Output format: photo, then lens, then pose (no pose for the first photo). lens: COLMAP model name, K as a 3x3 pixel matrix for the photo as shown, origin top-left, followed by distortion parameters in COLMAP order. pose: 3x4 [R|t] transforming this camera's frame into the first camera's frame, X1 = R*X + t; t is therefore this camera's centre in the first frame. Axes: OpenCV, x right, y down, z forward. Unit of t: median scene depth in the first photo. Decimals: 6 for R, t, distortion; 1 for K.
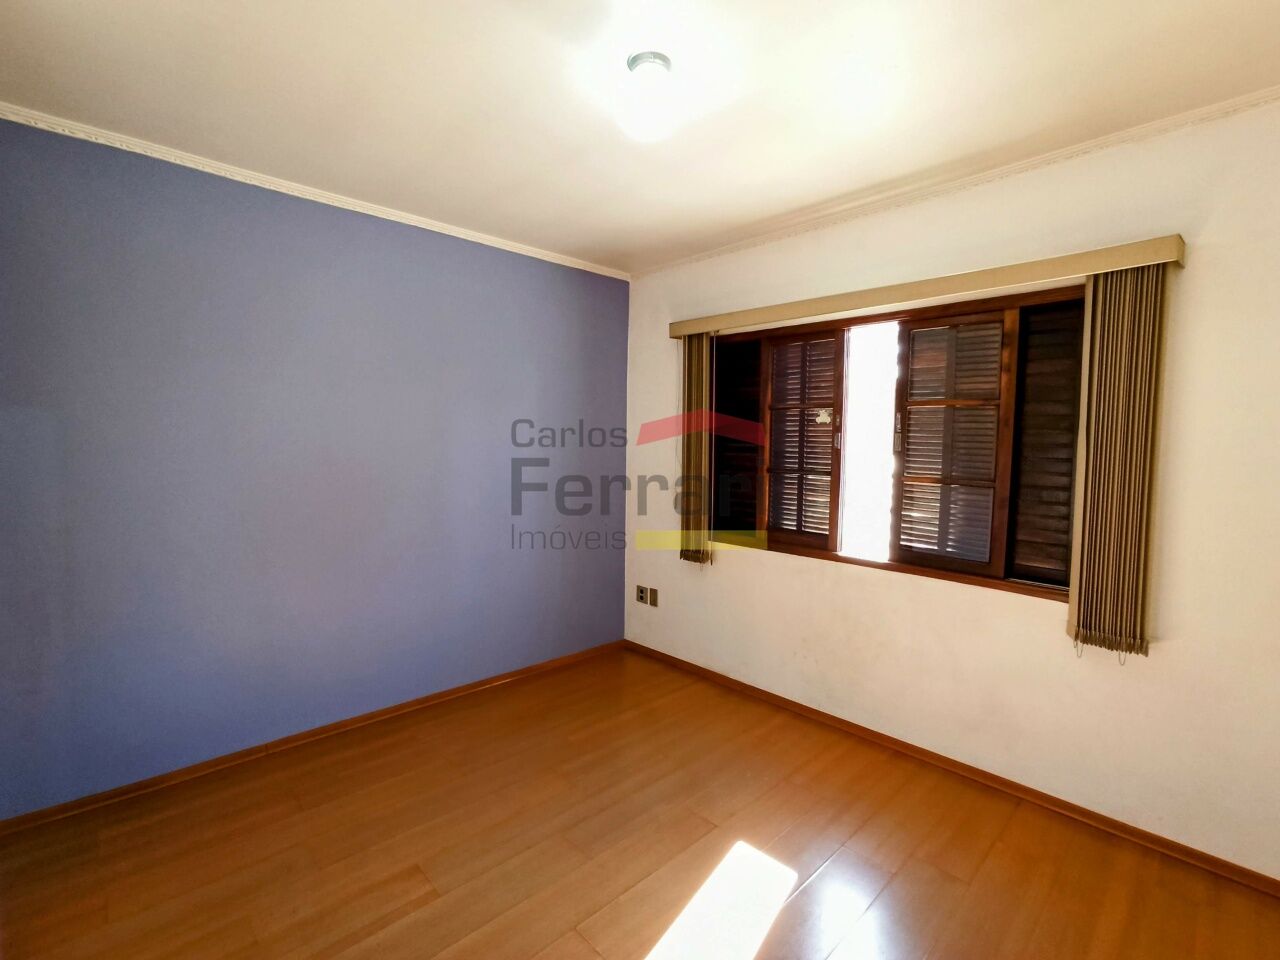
lens RADIAL K [[582.1, 0, 641.8], [0, 582.1, 472.2], [0, 0, 1]] dist [-0.058647, 0.034395]
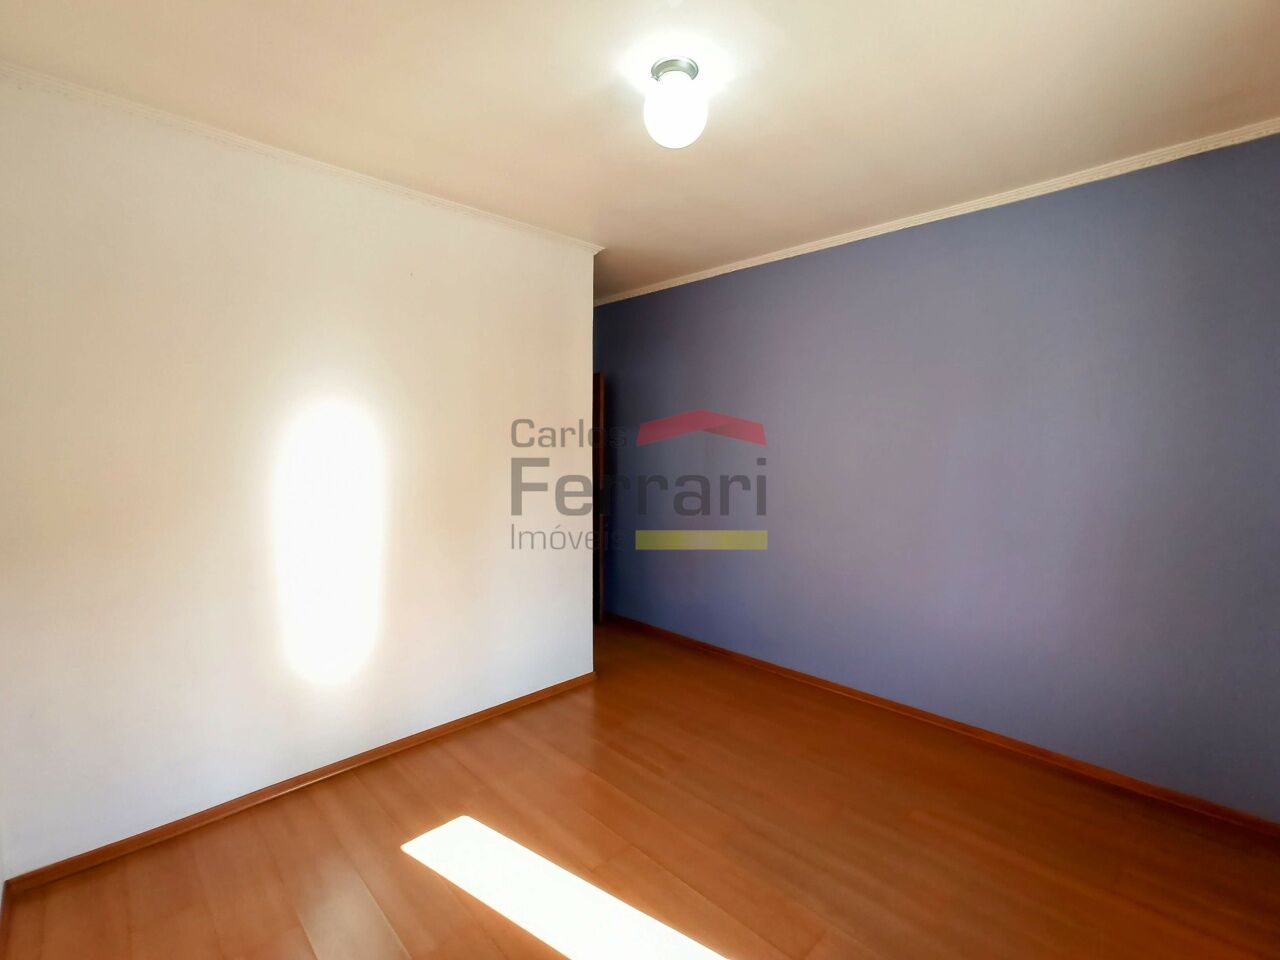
lens RADIAL K [[582.1, 0, 641.8], [0, 582.1, 472.2], [0, 0, 1]] dist [-0.058647, 0.034395]
pose [[0.014860, 0.043702, -0.998934, 0.878077], [-0.051855, 0.997734, 0.042878, -0.035636], [0.998544, 0.051163, 0.017092, 0.791580]]
